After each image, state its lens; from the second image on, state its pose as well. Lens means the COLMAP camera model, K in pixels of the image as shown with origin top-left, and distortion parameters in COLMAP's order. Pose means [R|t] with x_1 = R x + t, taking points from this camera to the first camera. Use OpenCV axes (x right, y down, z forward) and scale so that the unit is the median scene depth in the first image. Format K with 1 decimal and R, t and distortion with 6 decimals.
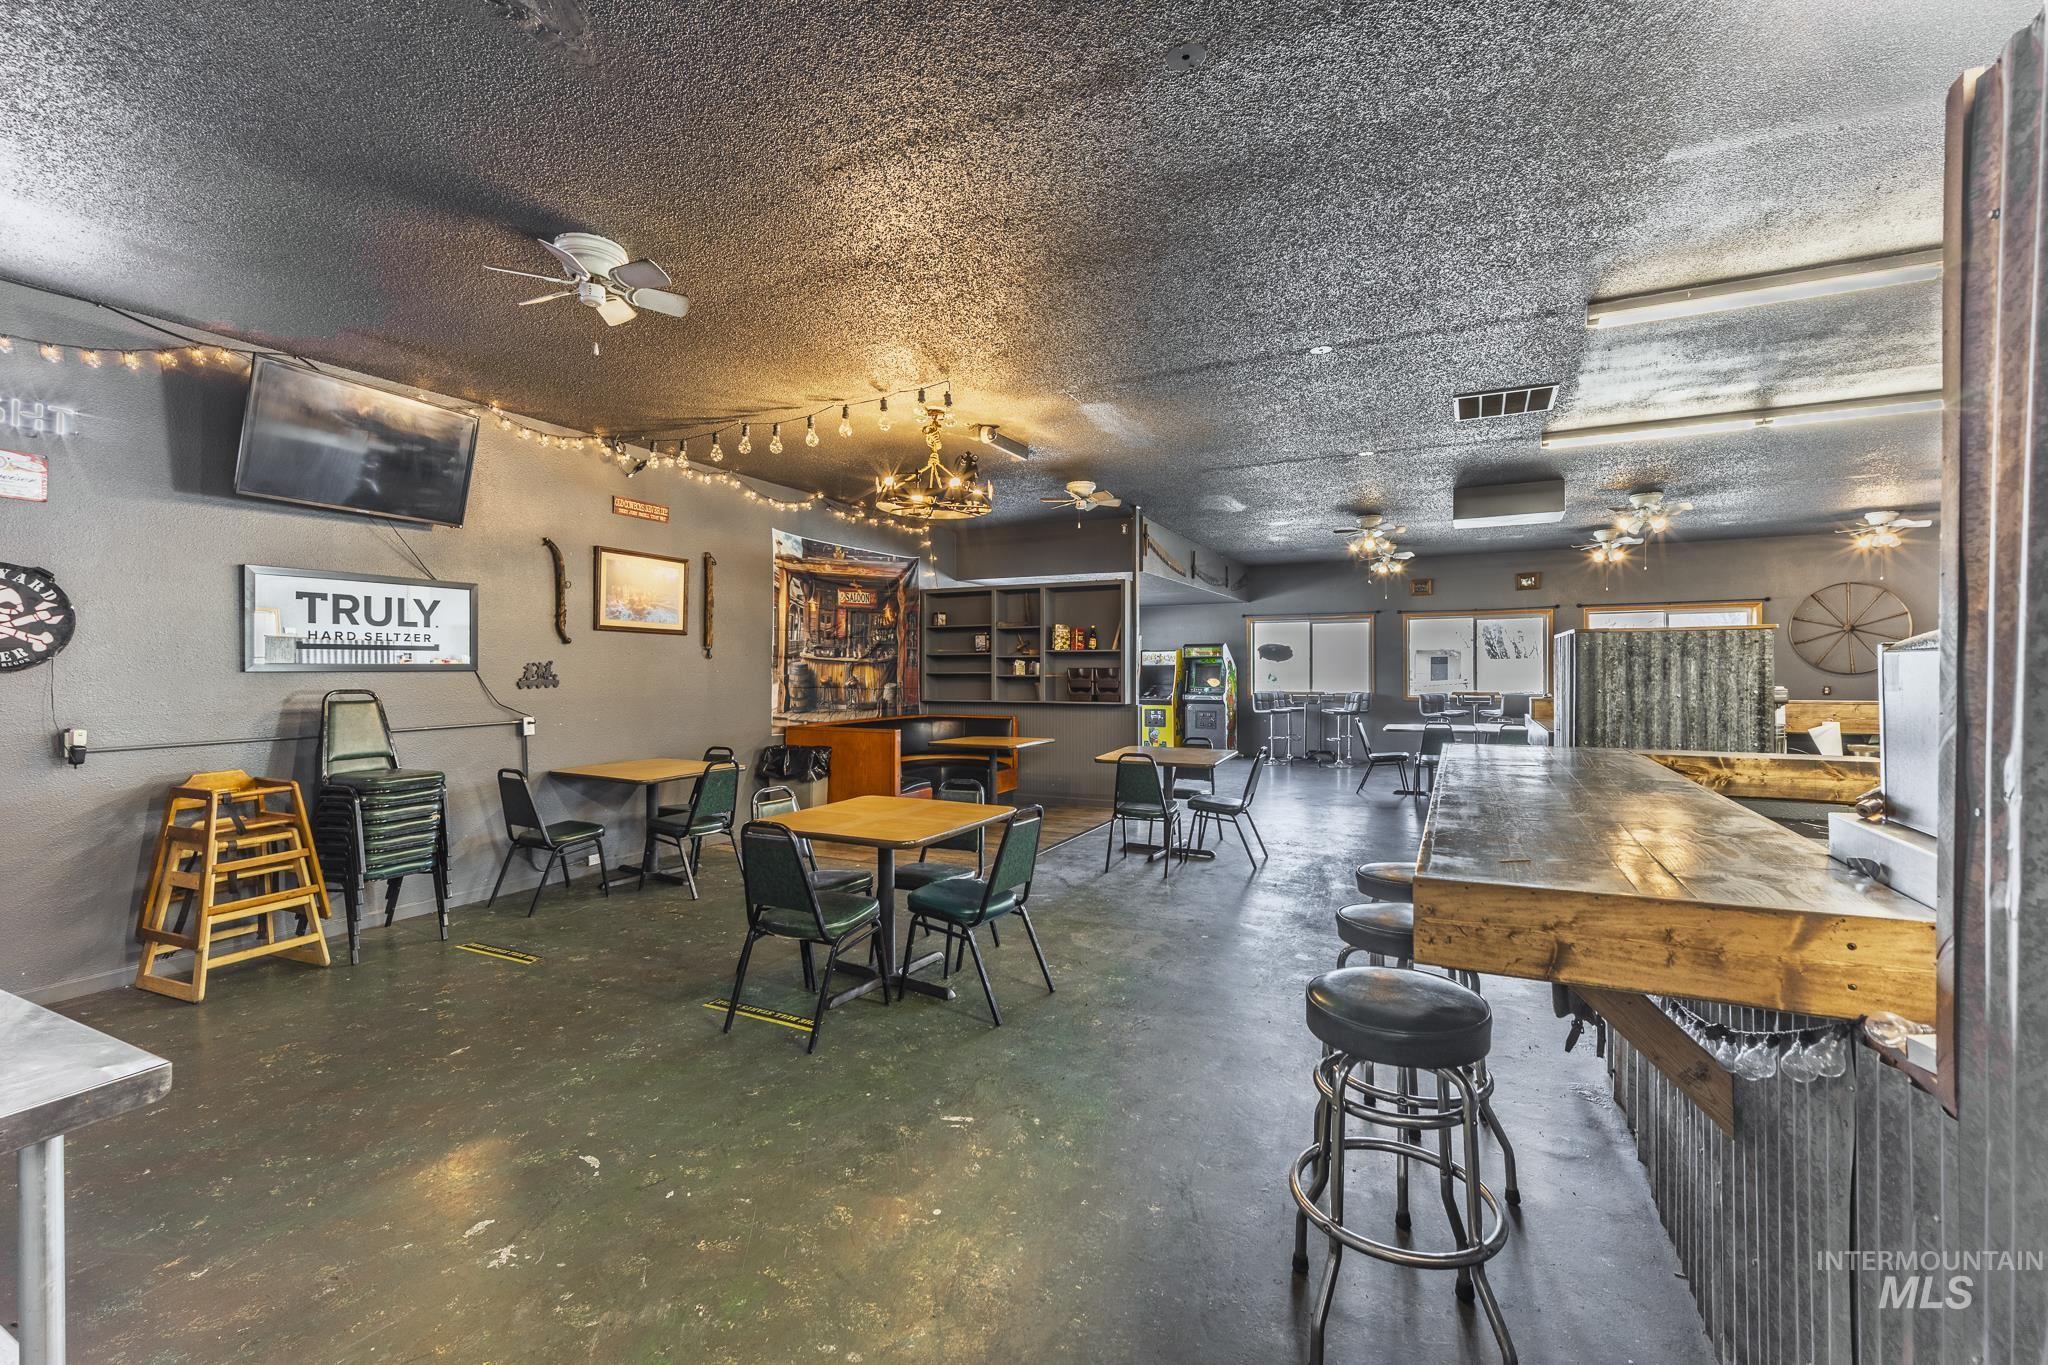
lens RADIAL K [[873.2, 0, 1019.4], [0, 873.2, 676.6], [0, 0, 1]] dist [0.003538, 0.000857]
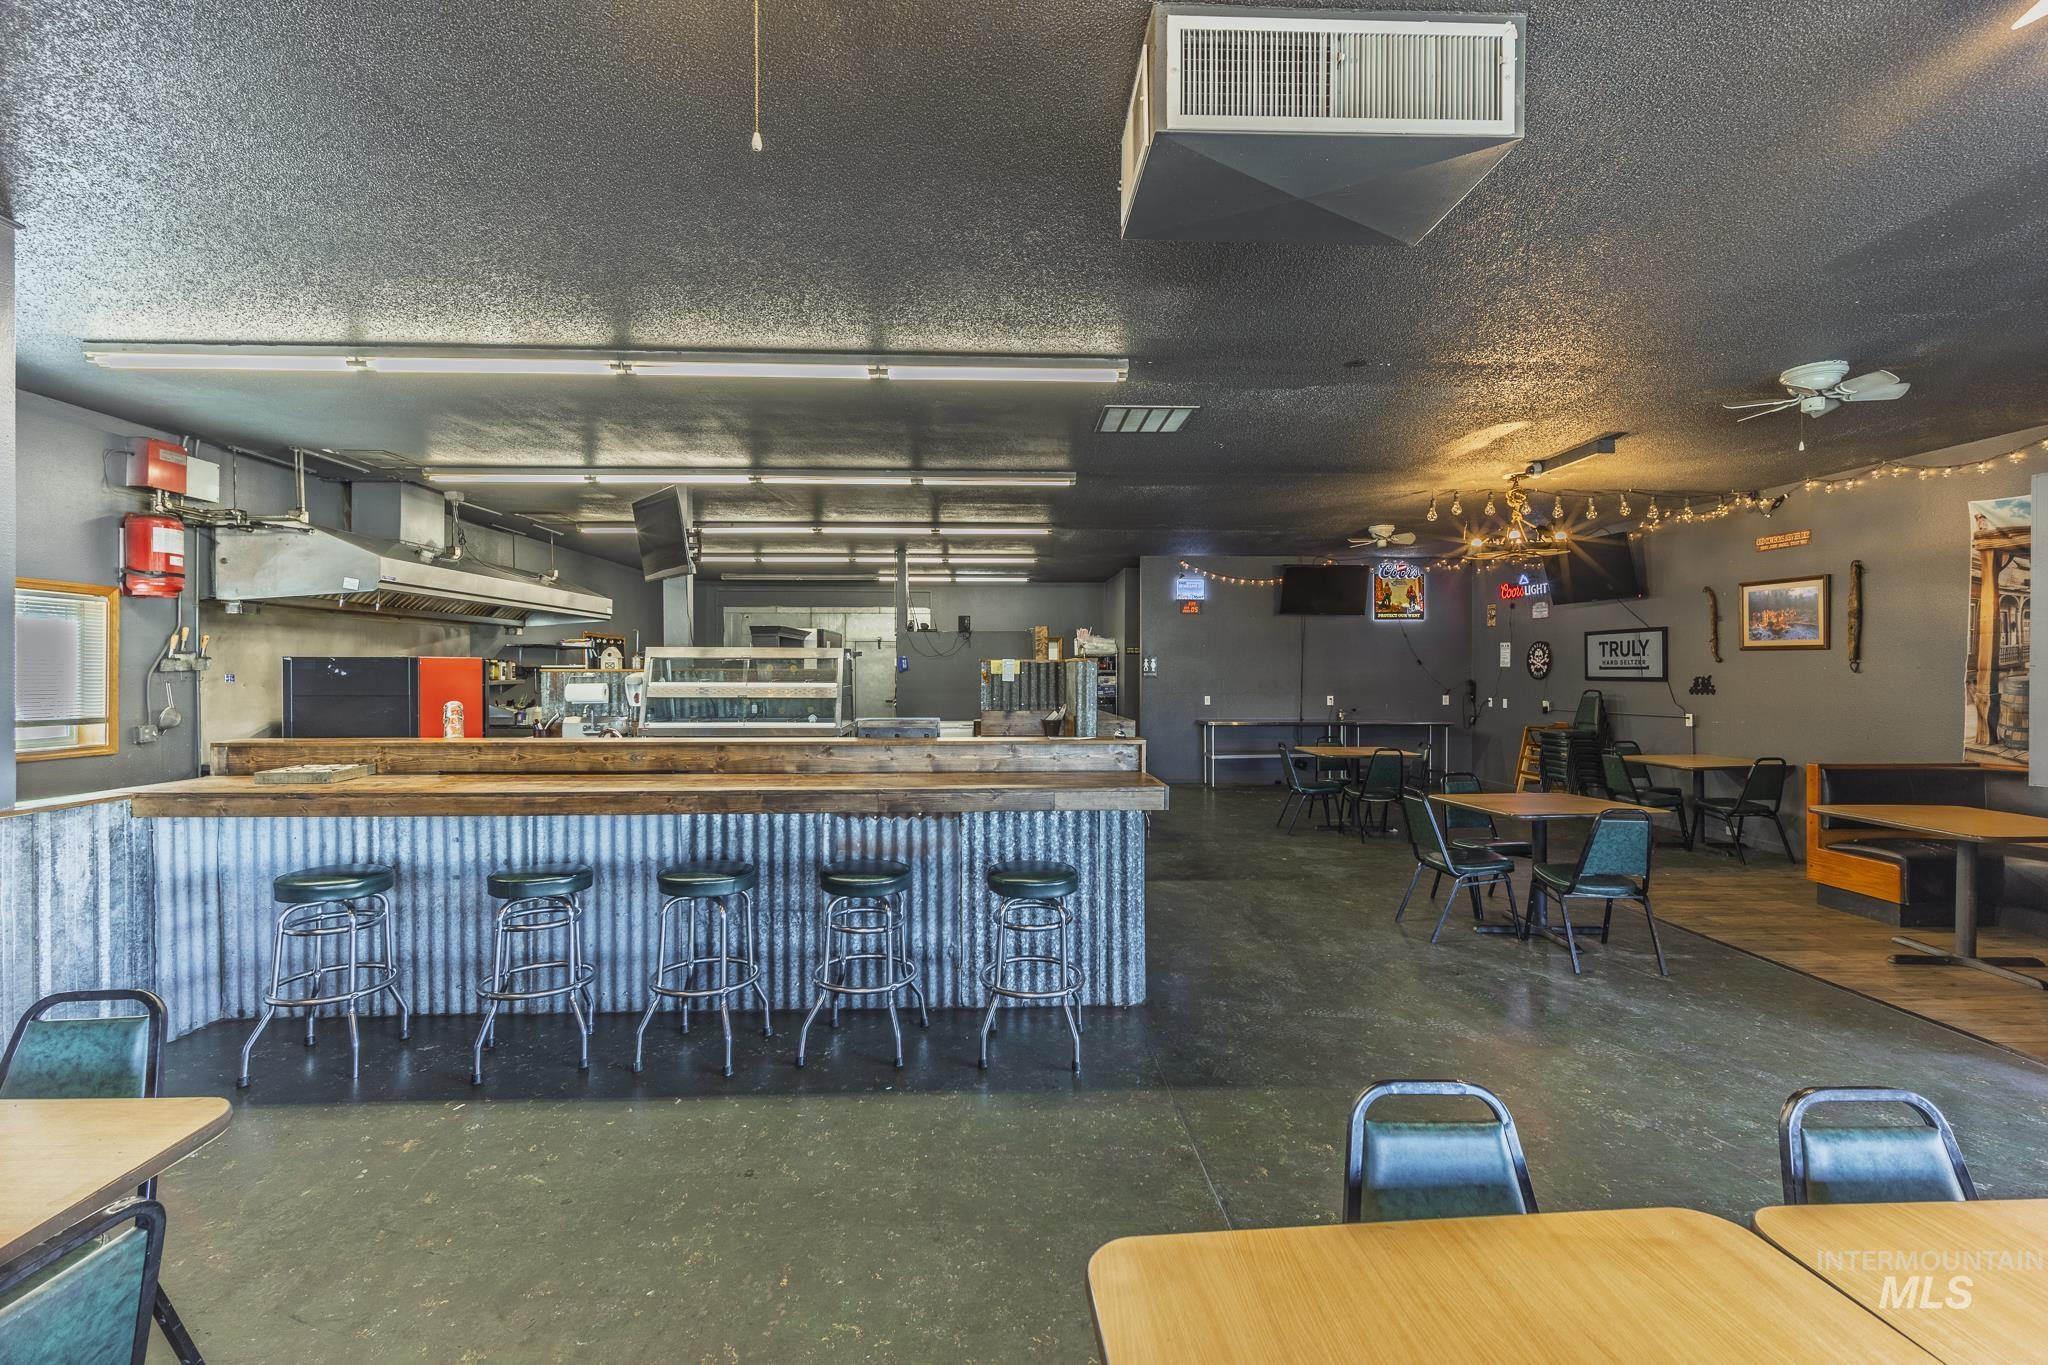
lens RADIAL K [[873.2, 0, 1022.4], [0, 873.2, 675.2], [0, 0, 1]] dist [0.003538, 0.000857]
pose [[-0.872978, 0.005443, -0.487728, 0.782855], [-0.001941, 0.999891, 0.014632, -0.026219], [0.487755, 0.013720, -0.872873, 1.215493]]
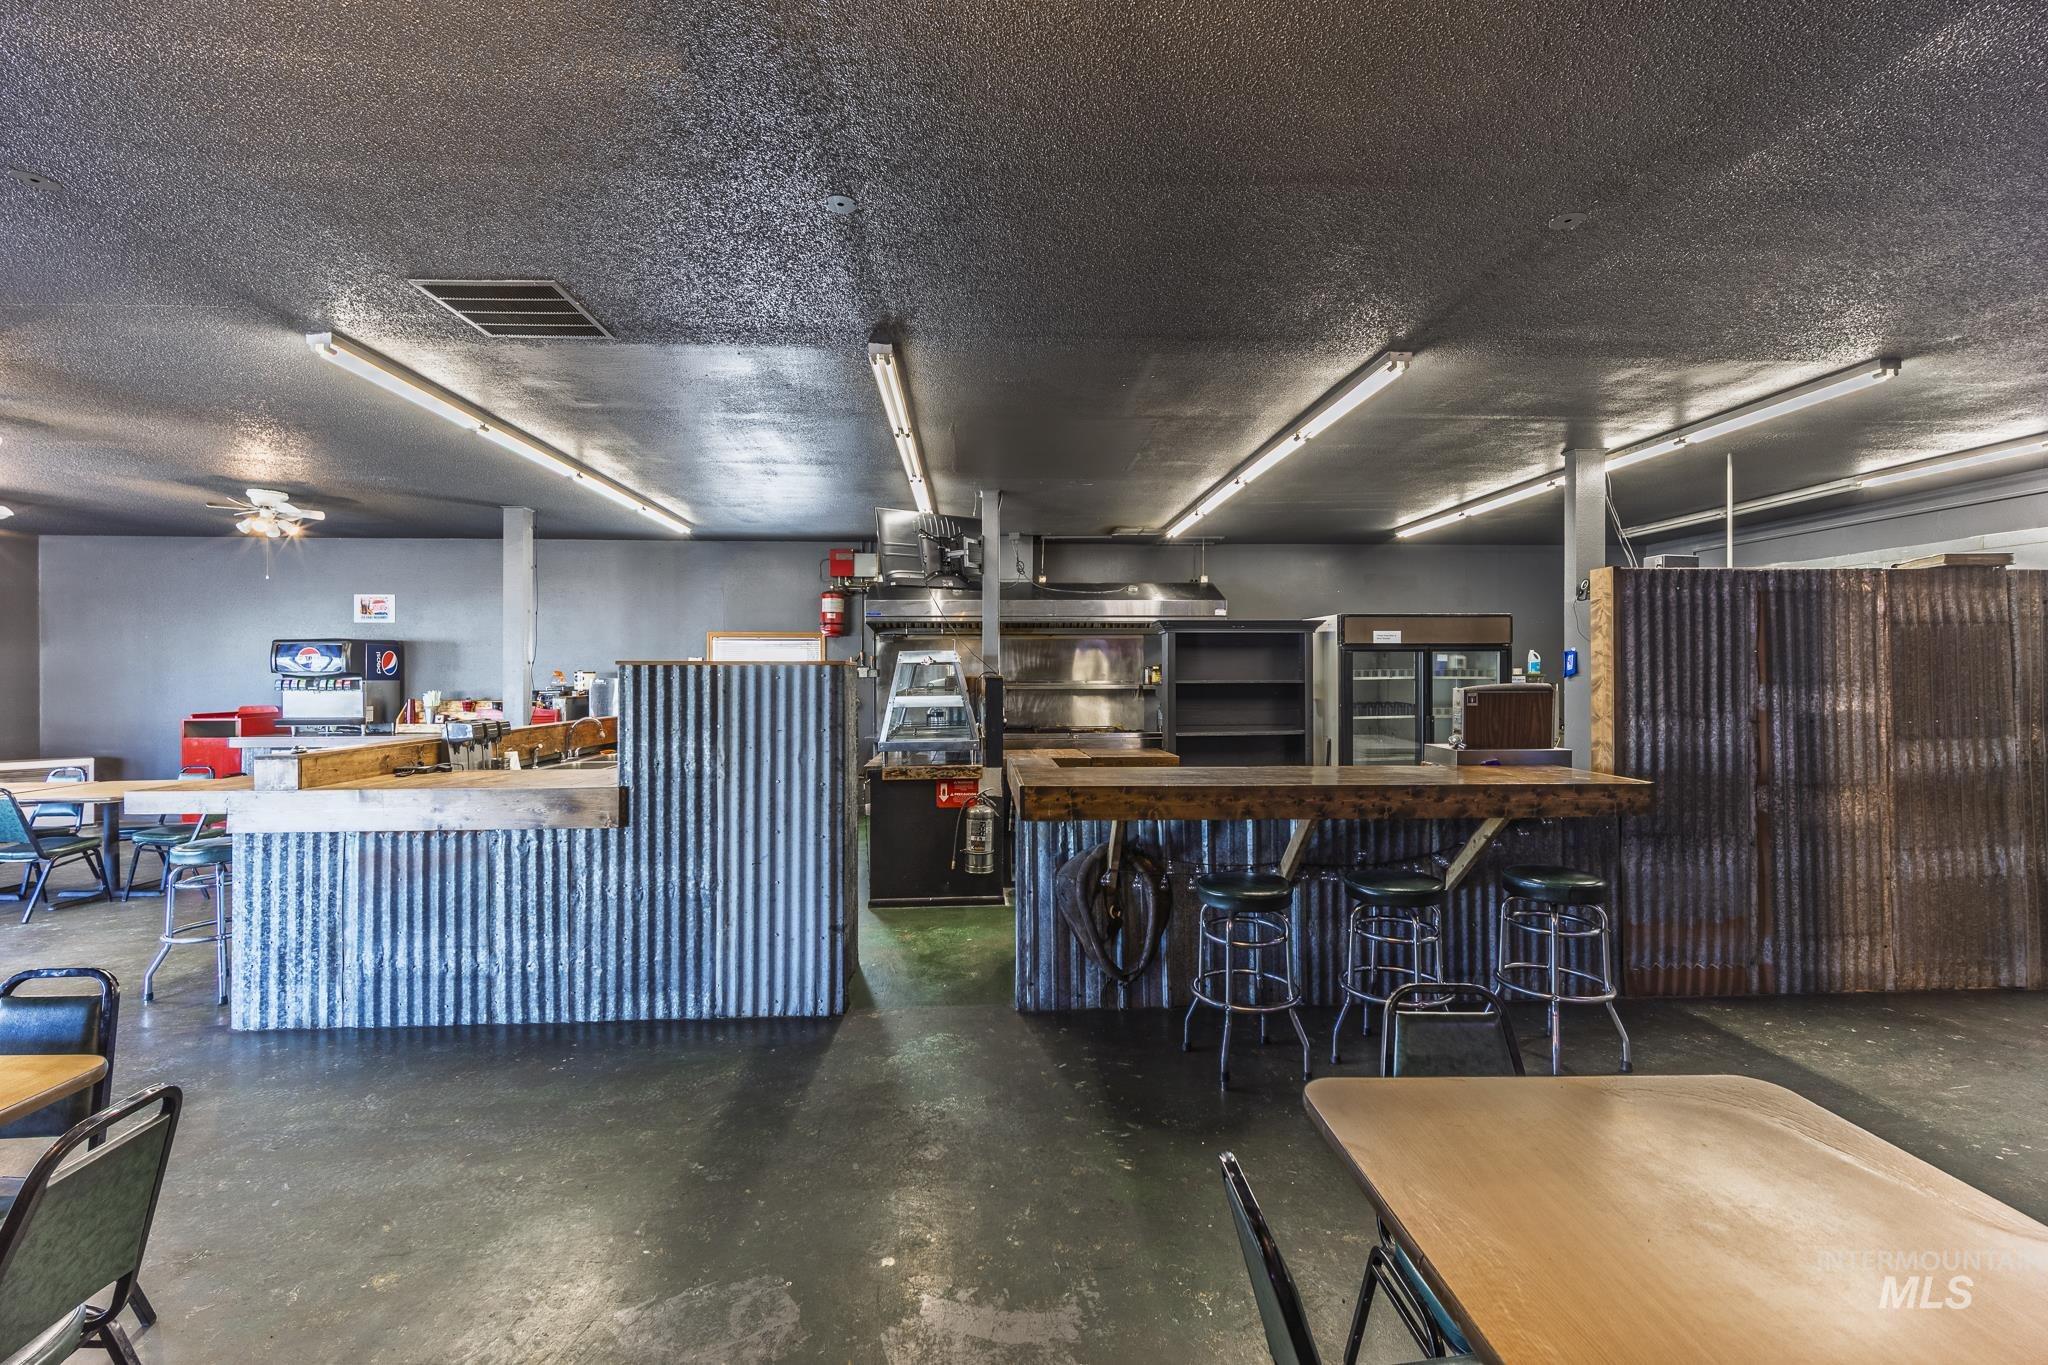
lens RADIAL K [[873.2, 0, 1029.6], [0, 873.2, 677.7], [0, 0, 1]] dist [0.003538, 0.000857]
pose [[-0.498280, 0.003294, 0.867010, -0.157628], [0.012554, 0.999915, 0.003416, -0.018874], [-0.866925, 0.012587, -0.498279, 0.667344]]
